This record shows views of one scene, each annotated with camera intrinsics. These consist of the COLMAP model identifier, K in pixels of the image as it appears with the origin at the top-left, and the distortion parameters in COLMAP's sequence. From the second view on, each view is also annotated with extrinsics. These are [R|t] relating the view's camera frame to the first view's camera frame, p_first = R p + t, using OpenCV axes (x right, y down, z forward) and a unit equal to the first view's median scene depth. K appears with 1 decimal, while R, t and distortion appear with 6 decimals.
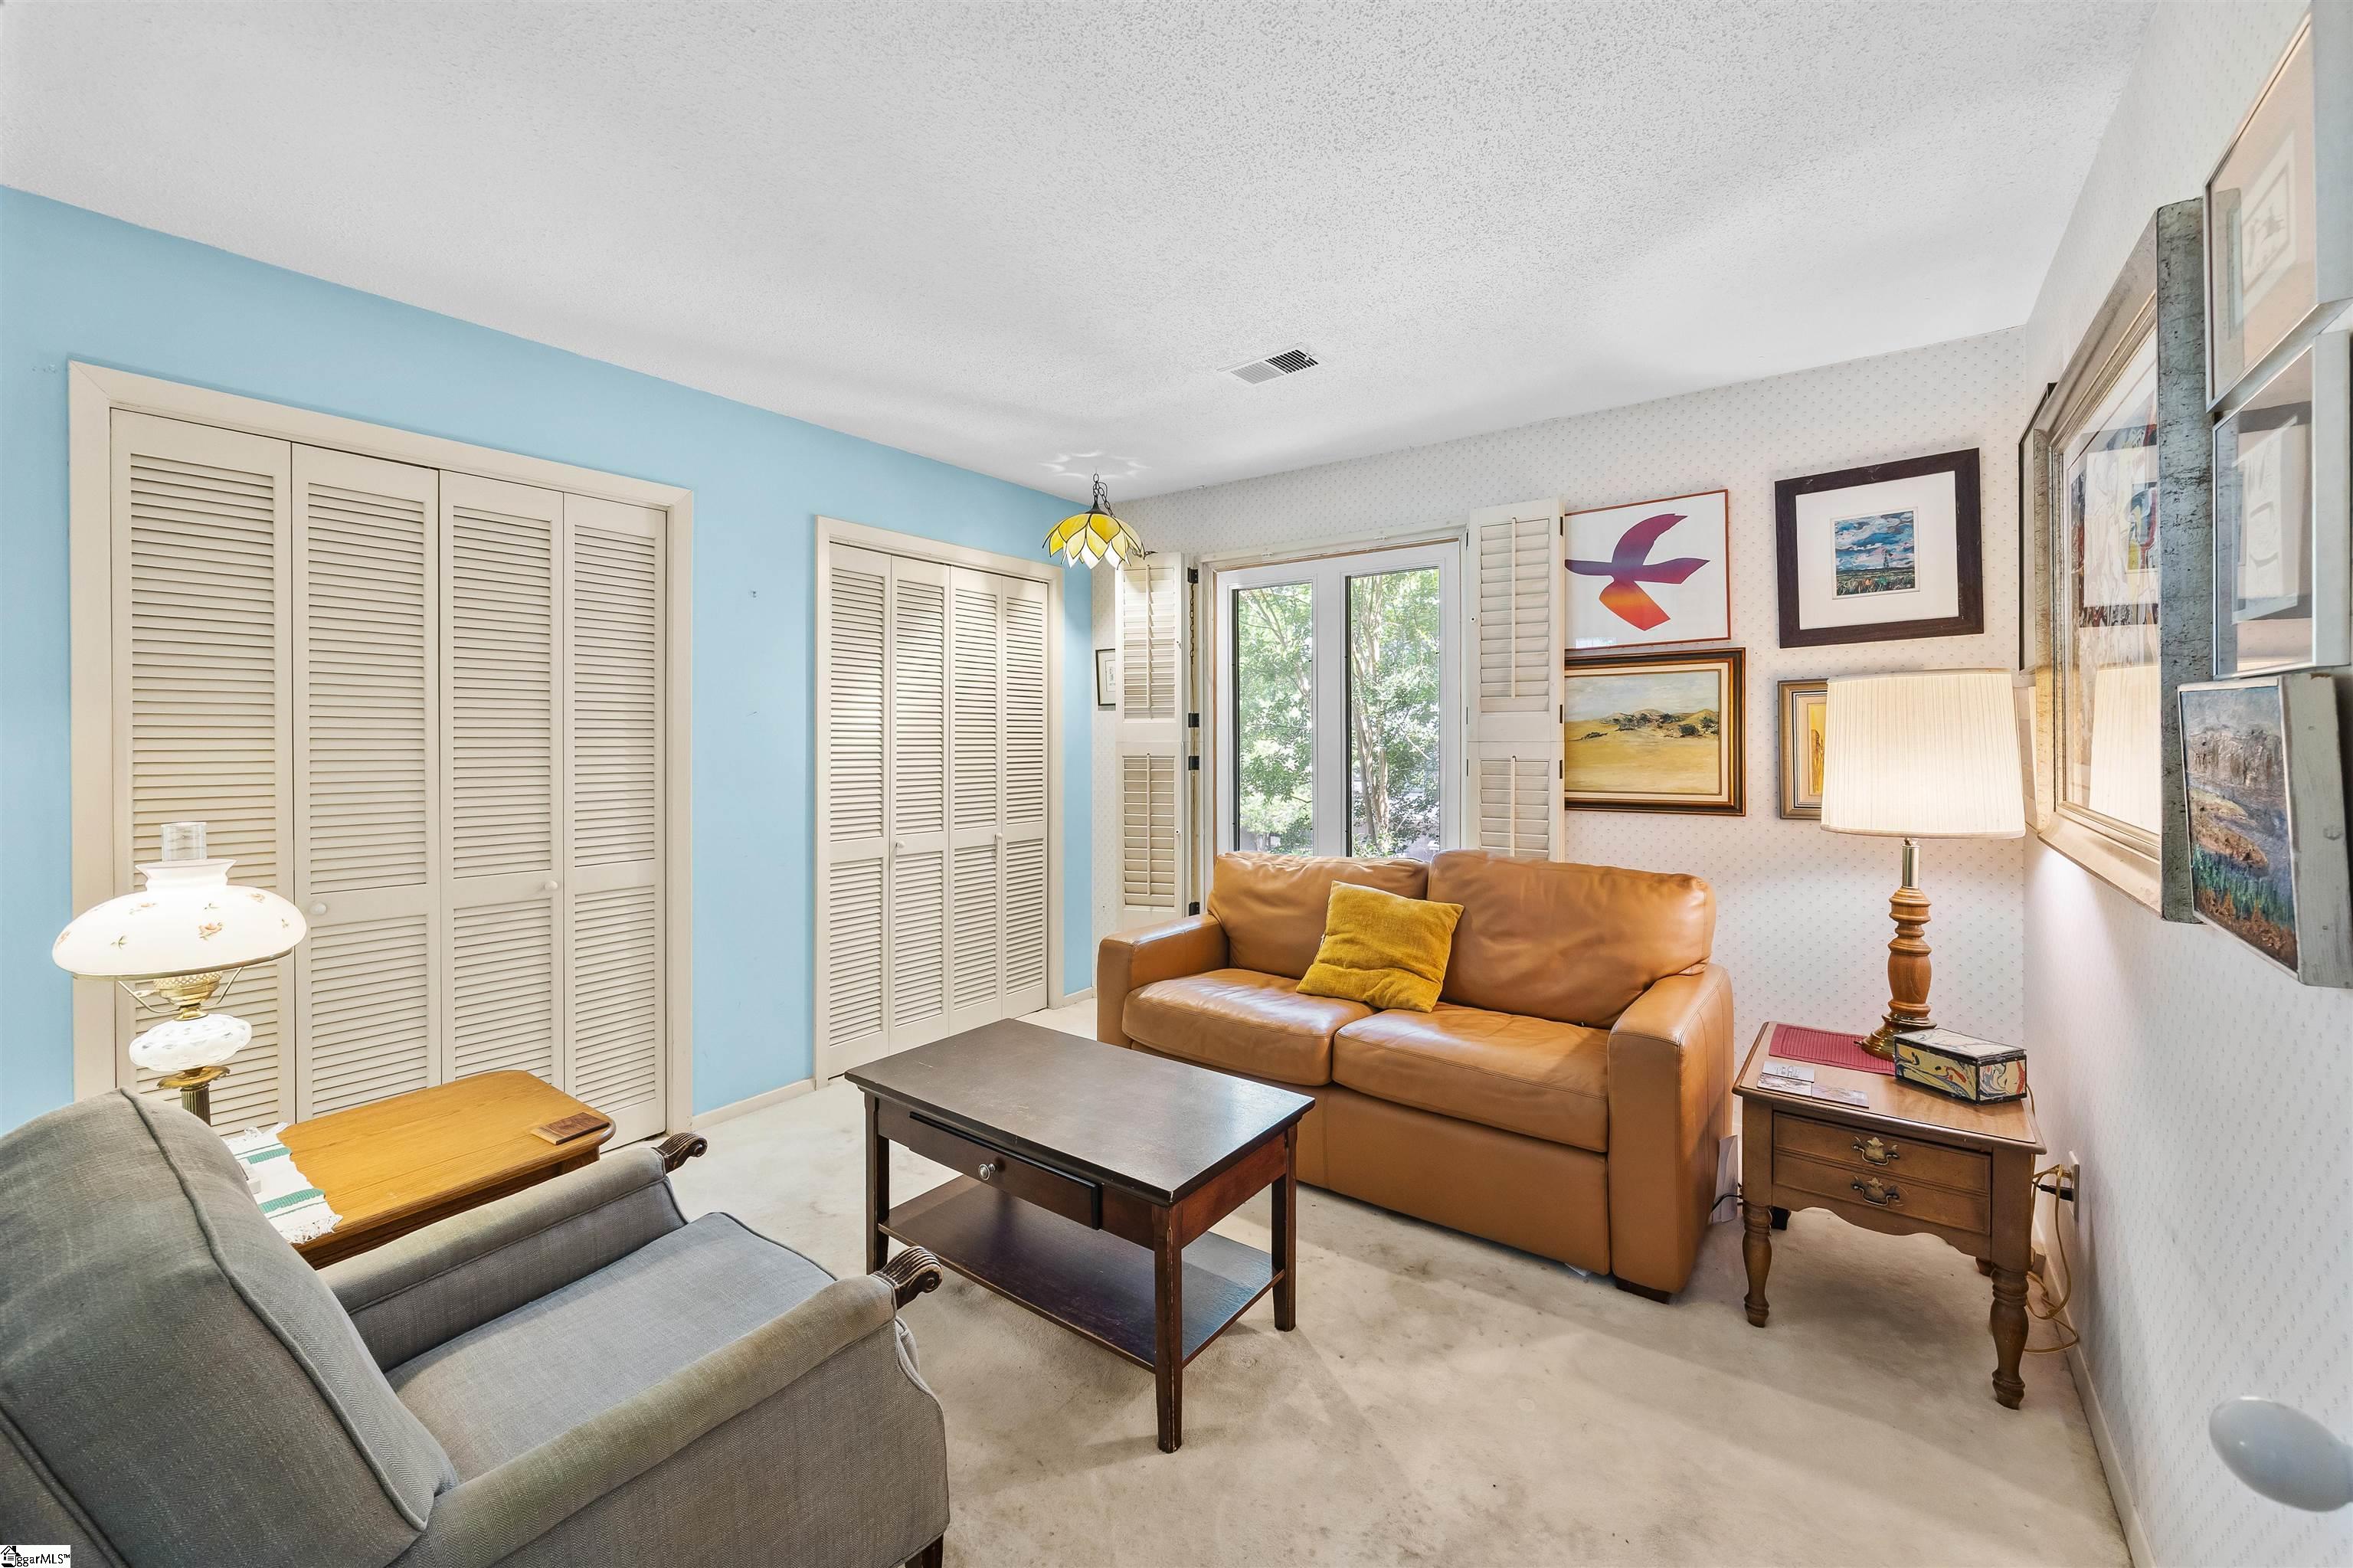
lens RADIAL K [[926.5, 0, 1176.4], [0, 926.5, 758.9], [0, 0, 1]] dist [-0.005654, 0.000507]
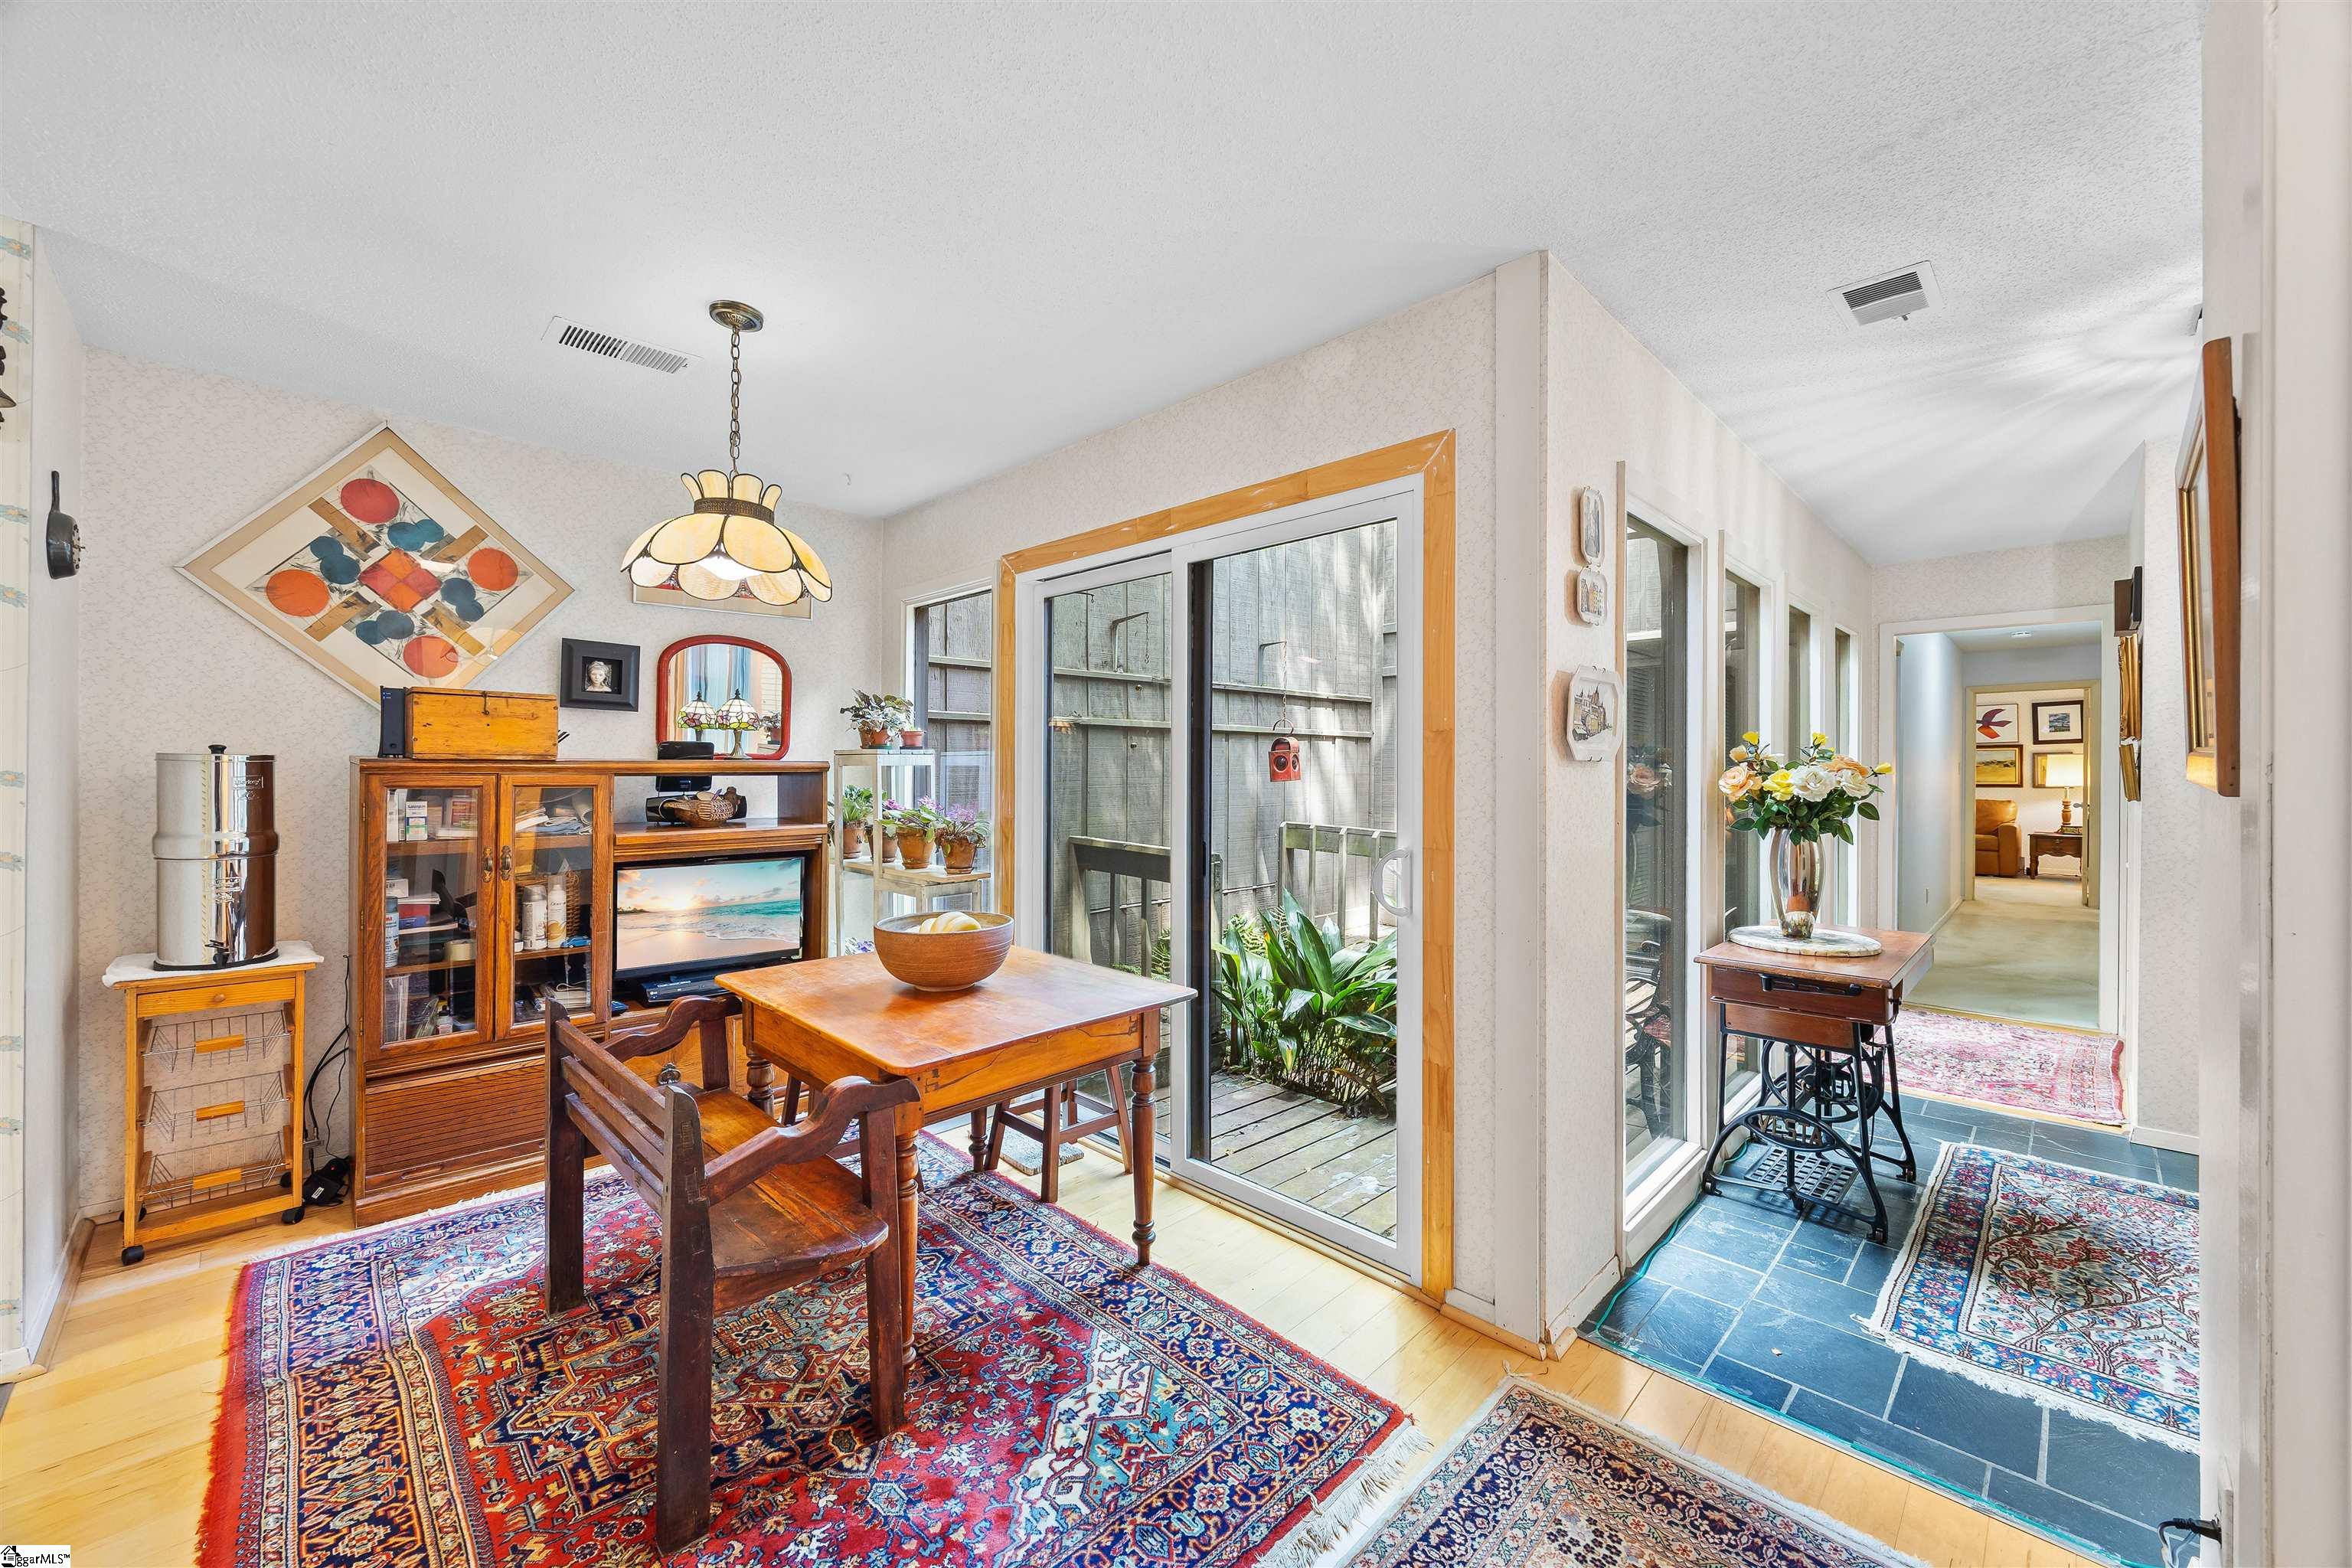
lens RADIAL K [[926.1, 0, 1171.8], [0, 926.1, 773.1], [0, 0, 1]] dist [-0.005654, 0.000507]
pose [[0.990466, 0.002828, -0.137727, -2.470649], [-0.004106, 0.999951, -0.008996, 0.052848], [0.137695, 0.009476, 0.990429, -3.436084]]
